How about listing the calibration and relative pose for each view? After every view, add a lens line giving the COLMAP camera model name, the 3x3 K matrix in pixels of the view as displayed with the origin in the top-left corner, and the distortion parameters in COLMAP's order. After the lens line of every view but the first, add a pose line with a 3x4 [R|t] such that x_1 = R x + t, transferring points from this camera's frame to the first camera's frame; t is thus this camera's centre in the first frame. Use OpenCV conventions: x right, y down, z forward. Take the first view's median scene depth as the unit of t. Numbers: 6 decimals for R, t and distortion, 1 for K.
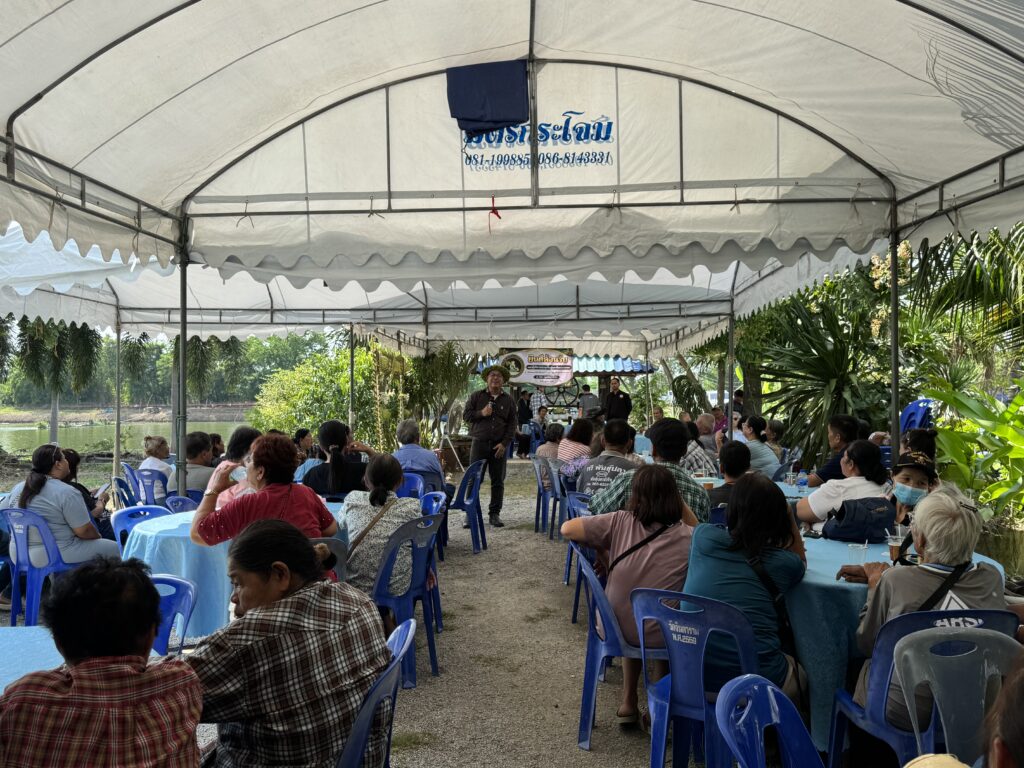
lens RADIAL K [[946.8, 0, 512.1], [0, 946.8, 383.2], [0, 0, 1]] dist [0.110211, 0.009417]
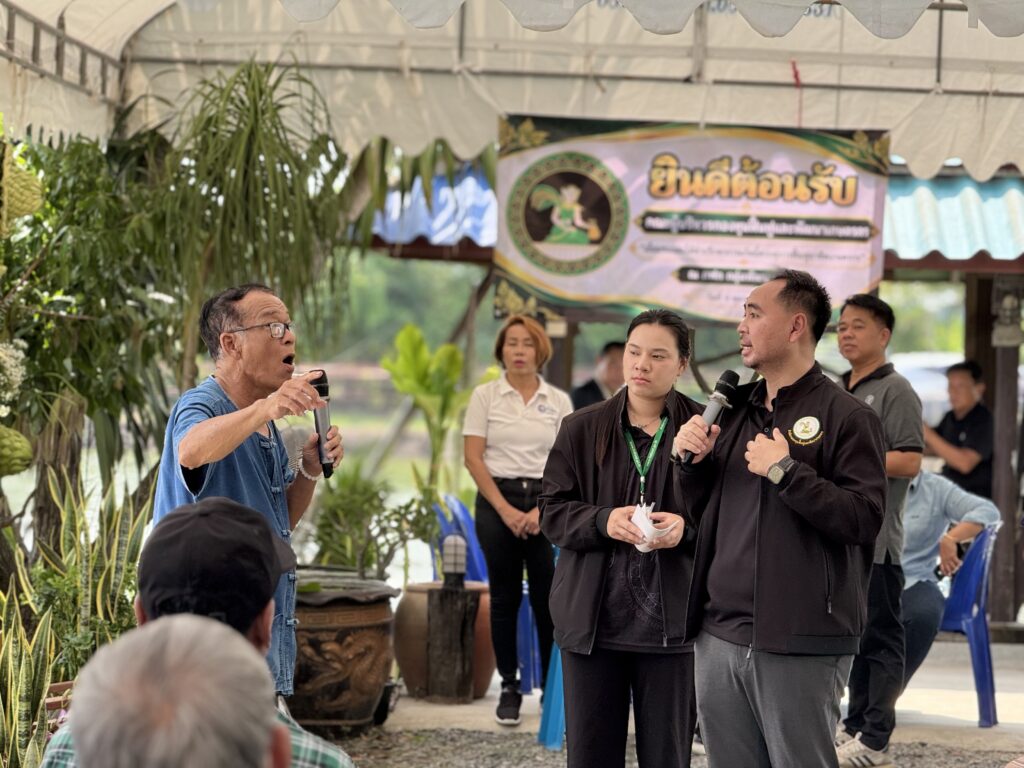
lens RADIAL K [[4095.3, 0, 514.9], [0, 4095.3, 389.6], [0, 0, 1]] dist [0.209738, 0.000000]
pose [[0.999043, 0.035430, 0.025634, -0.029672], [-0.036022, 0.999086, 0.023007, -0.001327], [-0.024795, -0.023908, 0.999407, 0.178029]]
